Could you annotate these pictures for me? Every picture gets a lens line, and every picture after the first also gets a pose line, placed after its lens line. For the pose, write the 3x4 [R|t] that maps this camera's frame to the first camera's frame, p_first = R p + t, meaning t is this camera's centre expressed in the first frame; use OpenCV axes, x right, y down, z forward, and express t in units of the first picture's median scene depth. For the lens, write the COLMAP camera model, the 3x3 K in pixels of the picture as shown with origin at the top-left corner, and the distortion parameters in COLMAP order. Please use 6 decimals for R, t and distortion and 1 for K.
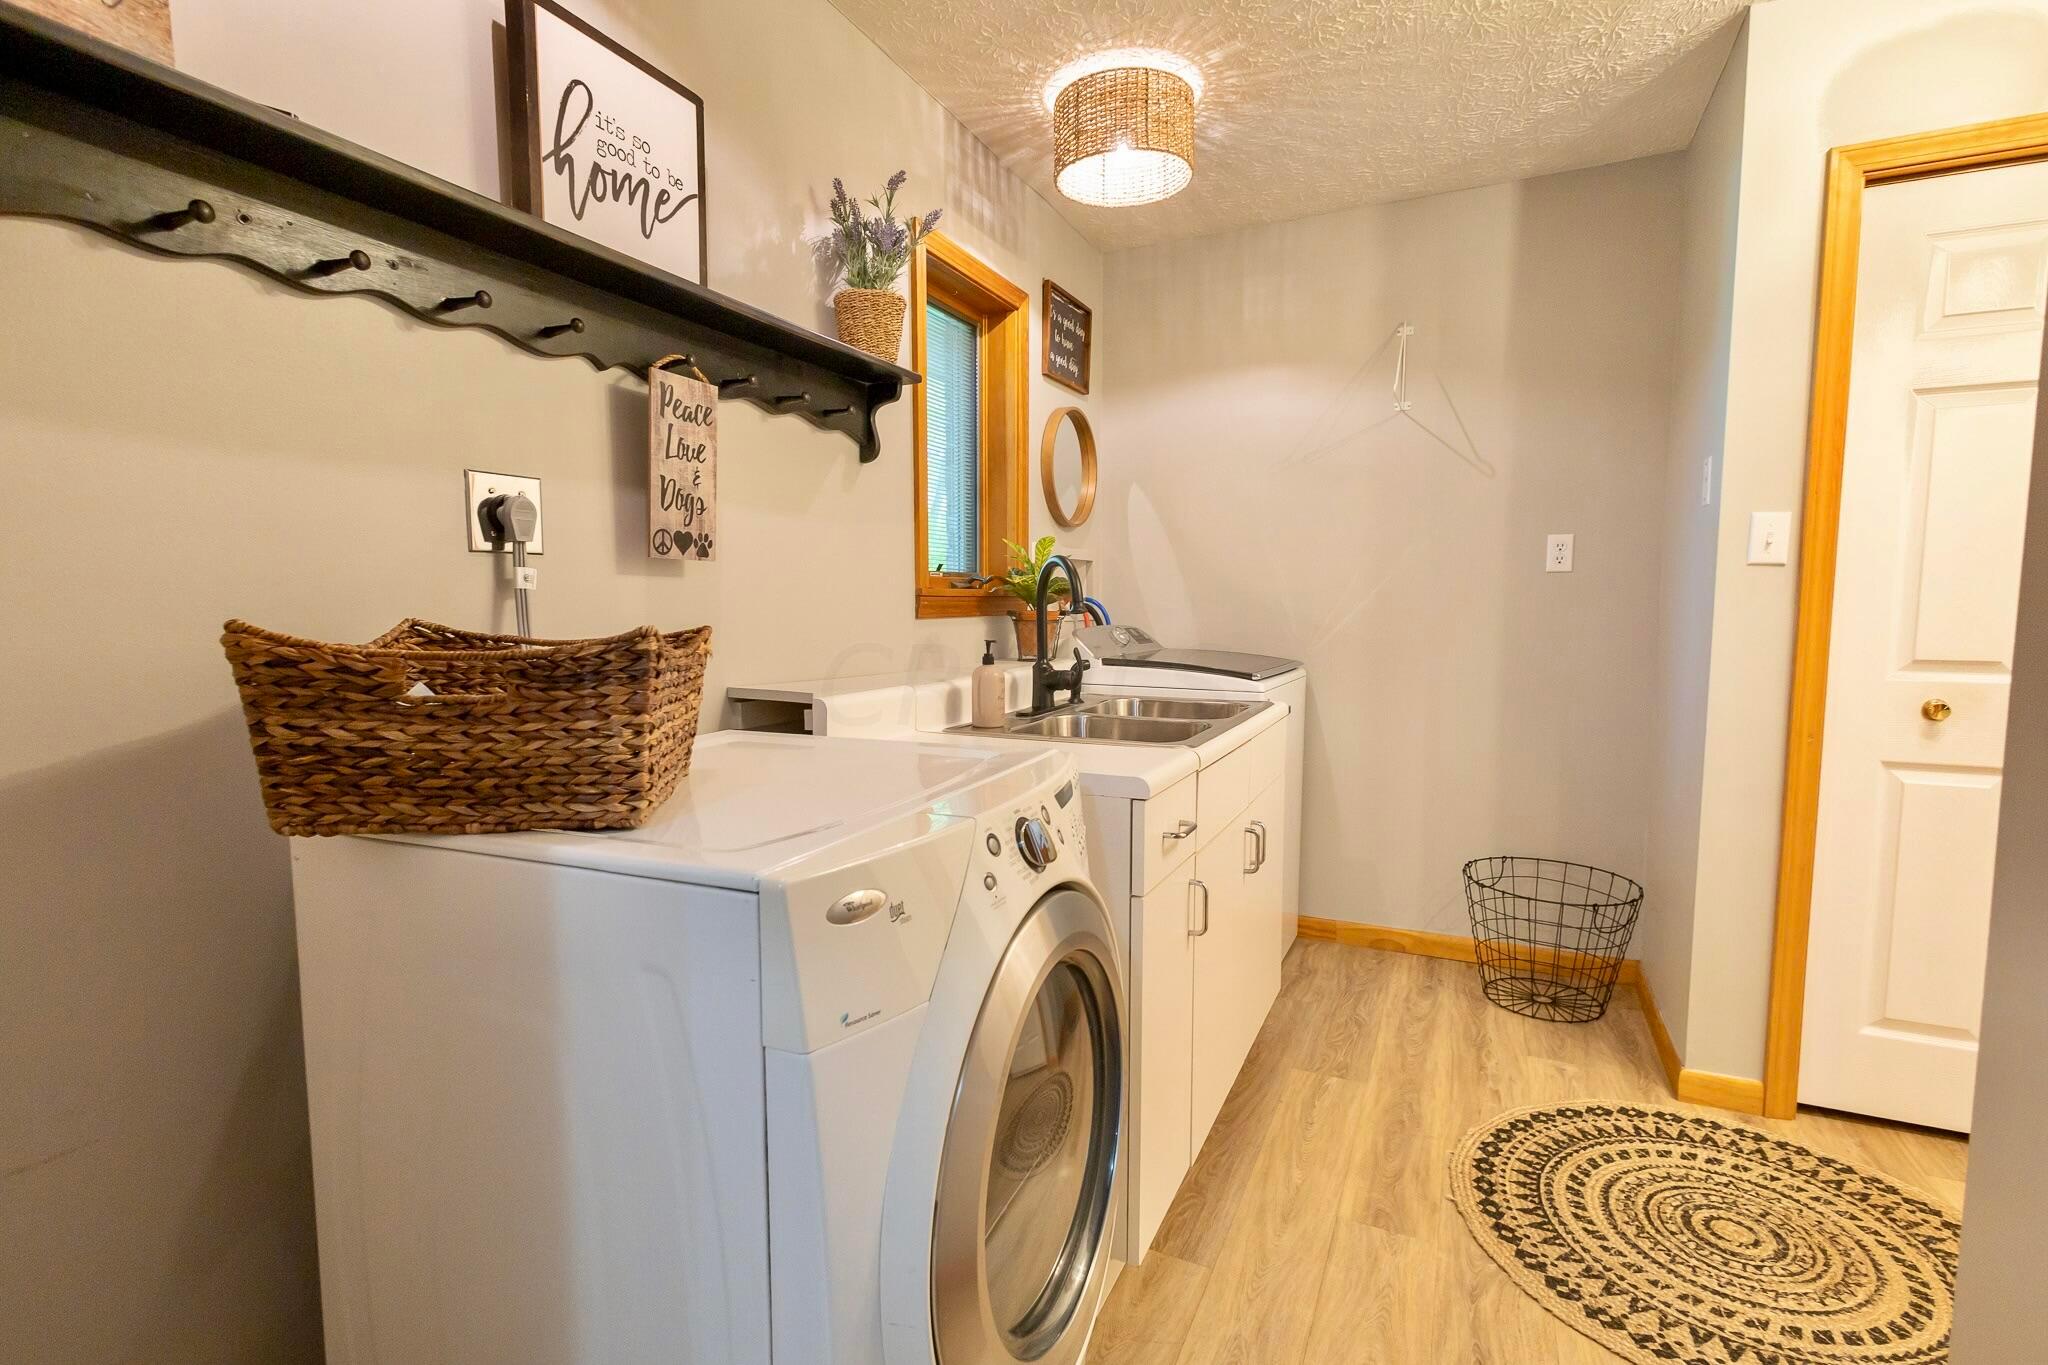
lens RADIAL K [[950.2, 0, 1017.3], [0, 950.2, 680.5], [0, 0, 1]] dist [0.021637, -0.008199]
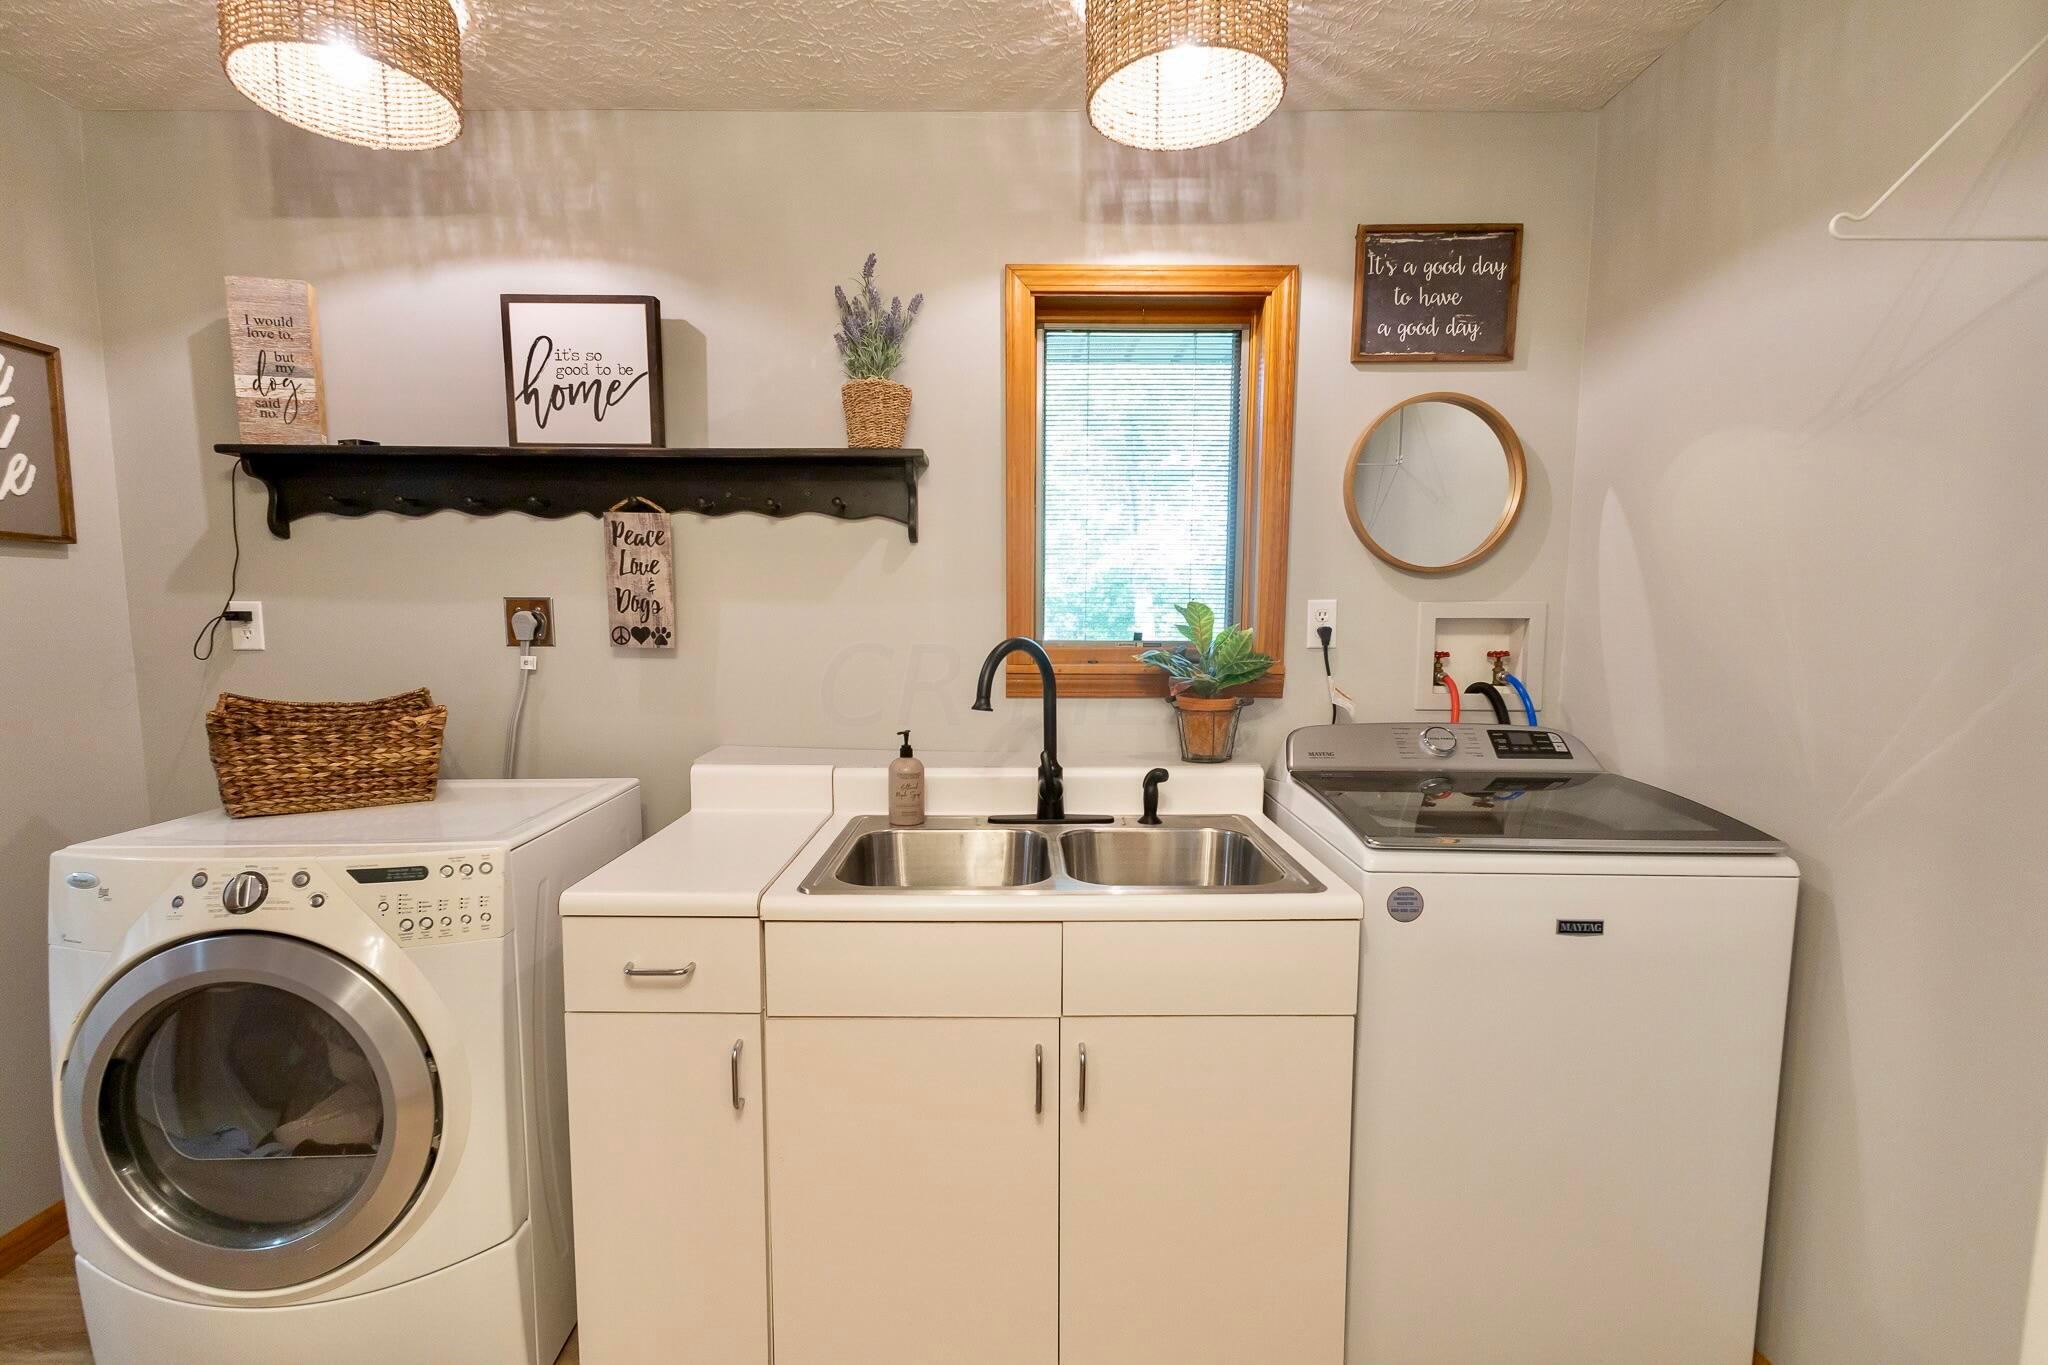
lens RADIAL K [[950.2, 0, 1017.3], [0, 950.2, 680.5], [0, 0, 1]] dist [0.021637, -0.008199]
pose [[0.423689, 0.093824, -0.900935, 1.114022], [-0.082544, 0.994482, 0.064747, -0.217120], [0.902039, 0.046934, 0.429096, 0.929263]]
